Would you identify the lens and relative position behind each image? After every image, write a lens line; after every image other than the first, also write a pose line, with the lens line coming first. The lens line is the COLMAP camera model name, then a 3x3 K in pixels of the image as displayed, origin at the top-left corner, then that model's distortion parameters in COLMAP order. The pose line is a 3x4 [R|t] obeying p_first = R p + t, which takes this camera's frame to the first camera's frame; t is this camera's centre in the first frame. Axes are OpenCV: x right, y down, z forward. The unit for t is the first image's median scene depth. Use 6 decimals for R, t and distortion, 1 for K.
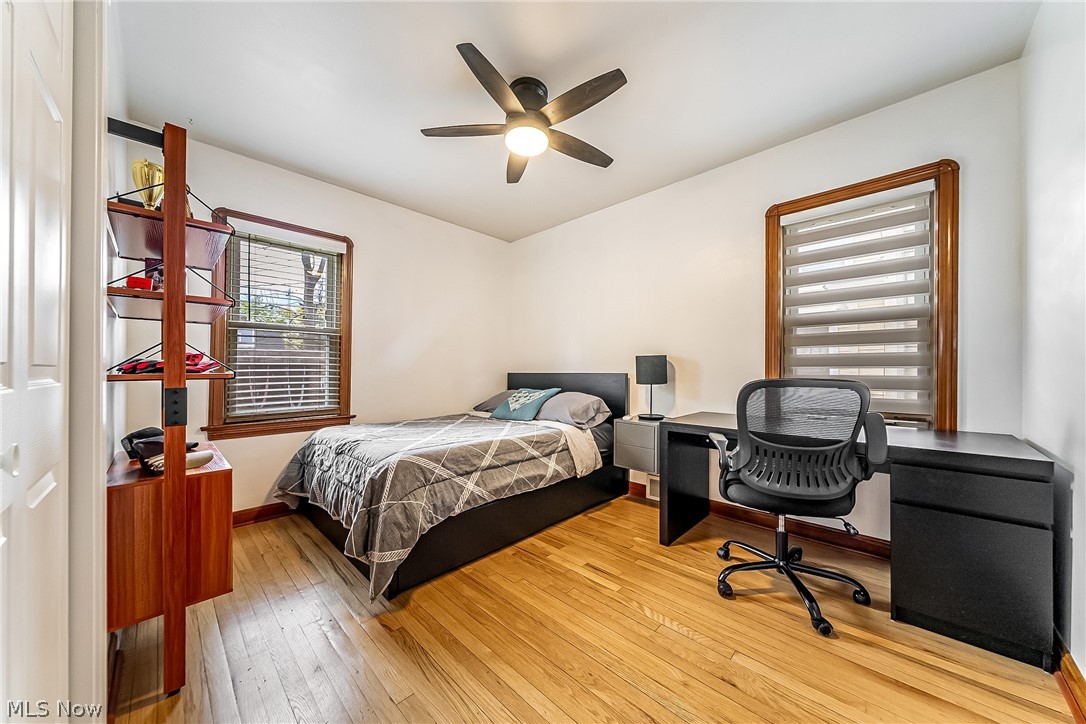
lens RADIAL K [[372.7, 0, 543.6], [0, 372.7, 368.3], [0, 0, 1]] dist [-0.000142, -0.000085]
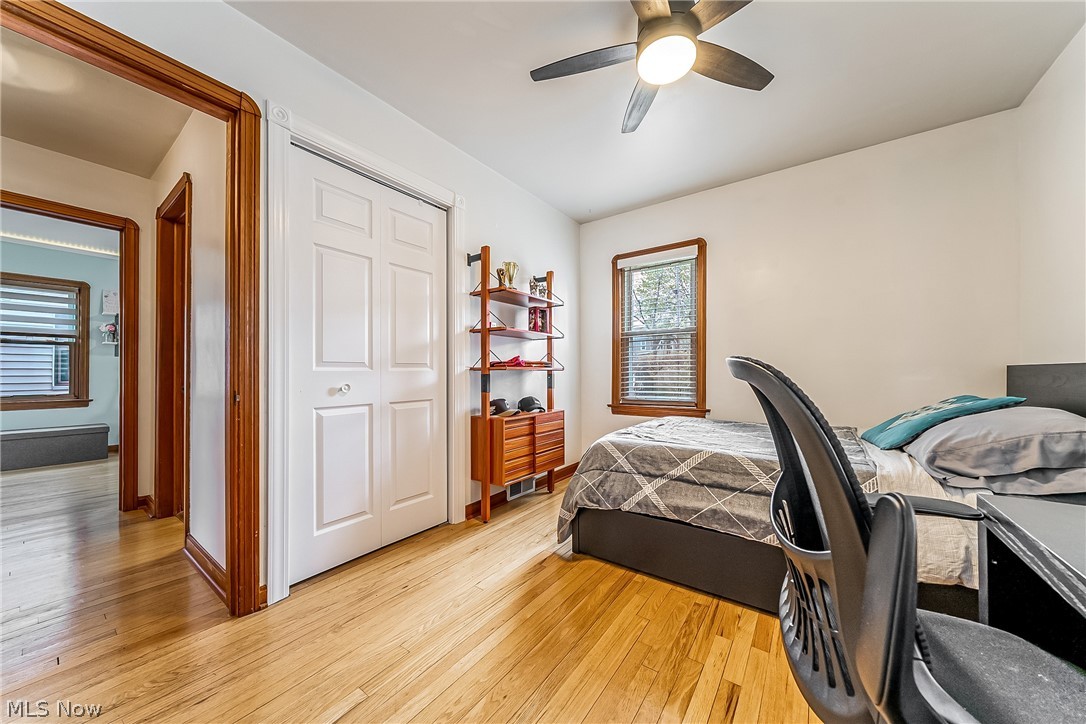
lens RADIAL K [[372.7, 0, 543.6], [0, 372.7, 368.3], [0, 0, 1]] dist [-0.000142, -0.000085]
pose [[0.139097, -0.013417, -0.990188, 0.650198], [0.010721, 0.999870, -0.012042, 0.030680], [0.990221, -0.008940, 0.139223, 0.615313]]
